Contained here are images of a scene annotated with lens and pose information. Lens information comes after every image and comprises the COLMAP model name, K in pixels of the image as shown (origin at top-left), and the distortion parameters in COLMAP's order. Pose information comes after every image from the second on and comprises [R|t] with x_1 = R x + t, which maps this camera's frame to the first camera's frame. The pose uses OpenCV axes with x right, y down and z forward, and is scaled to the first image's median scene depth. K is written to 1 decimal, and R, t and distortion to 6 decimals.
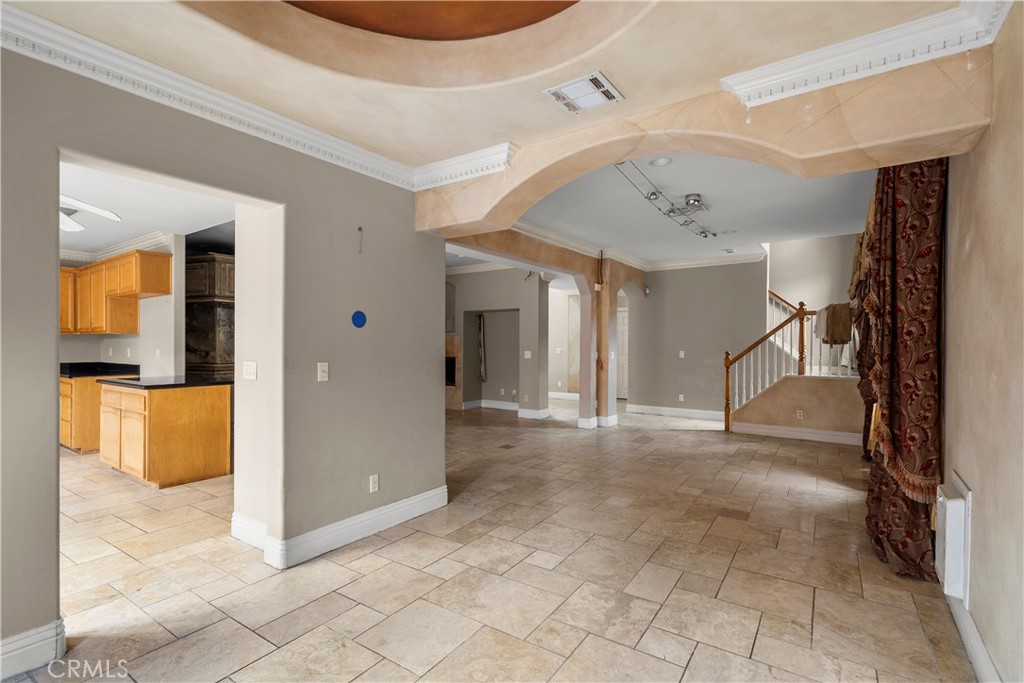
lens RADIAL K [[473.3, 0, 506.8], [0, 473.3, 348.1], [0, 0, 1]] dist [-0.002322, 0.000194]
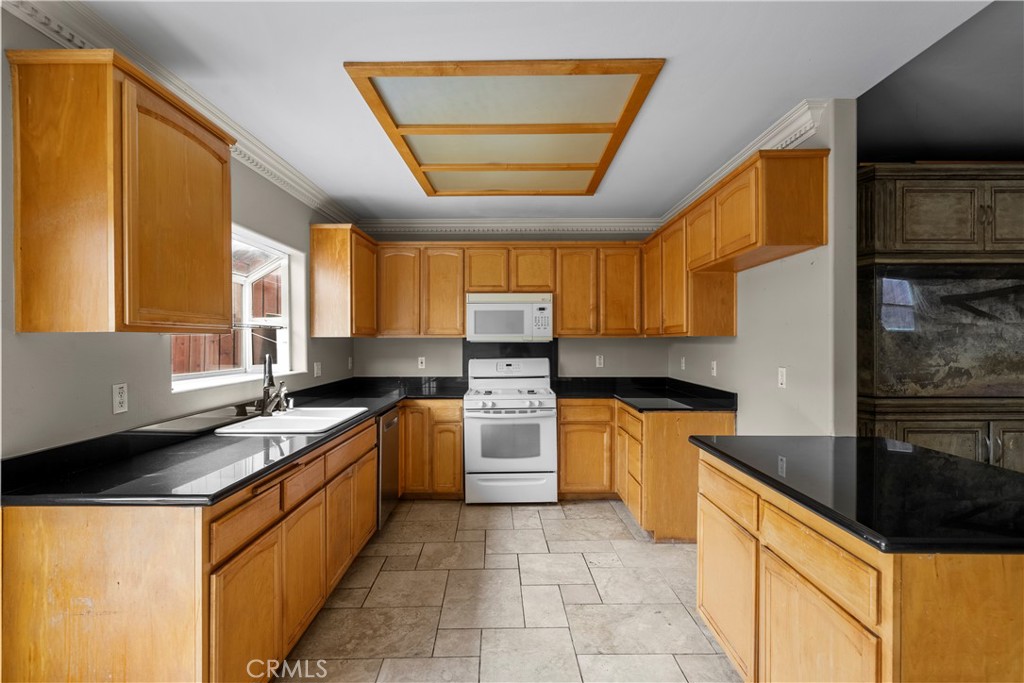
lens RADIAL K [[498.1, 0, 510.5], [0, 498.1, 340.6], [0, 0, 1]] dist [0.001499, 0.000102]
pose [[0.569549, -0.002924, -0.821952, -0.464352], [-0.003291, 0.999978, -0.005837, -0.021135], [0.821951, 0.006030, 0.569526, 0.469942]]
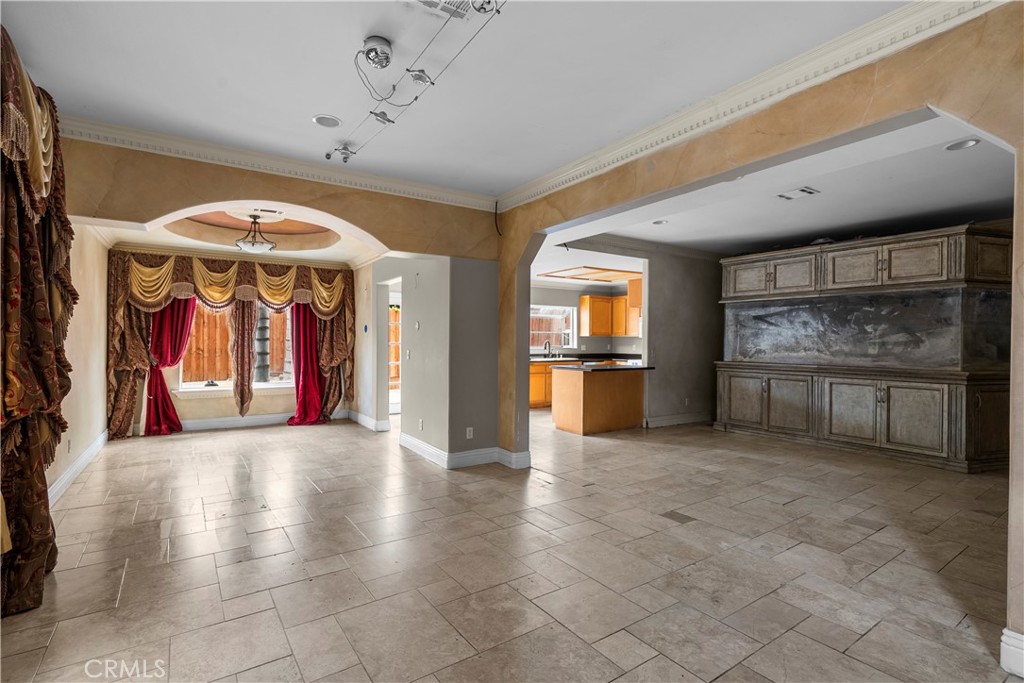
lens RADIAL K [[473.3, 0, 505.0], [0, 473.3, 343.3], [0, 0, 1]] dist [-0.002322, 0.000194]
pose [[-0.365033, -0.000287, -0.930995, 0.645347], [-0.012124, 0.999917, 0.004446, -0.006903], [0.930916, 0.012910, -0.365006, 1.044238]]
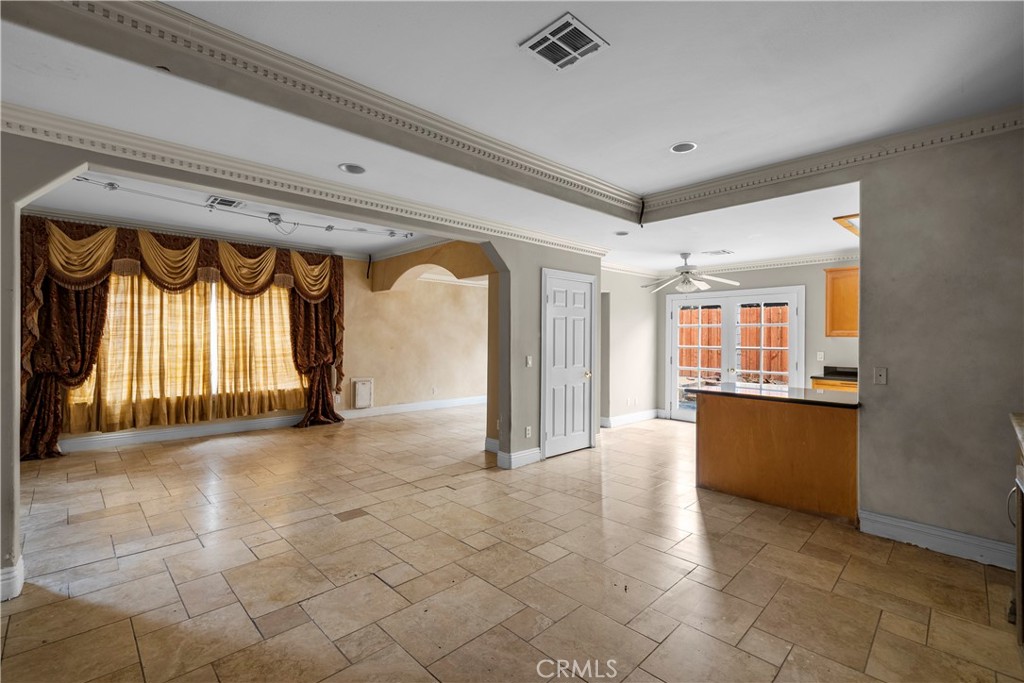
lens RADIAL K [[450.5, 0, 512.4], [0, 450.5, 340.6], [0, 0, 1]] dist [0.000942, 0.000121]
pose [[-0.982659, -0.011869, 0.185043, -0.313236], [-0.010004, 0.999889, 0.011010, -0.025741], [-0.185153, 0.008968, -0.982669, 1.578223]]
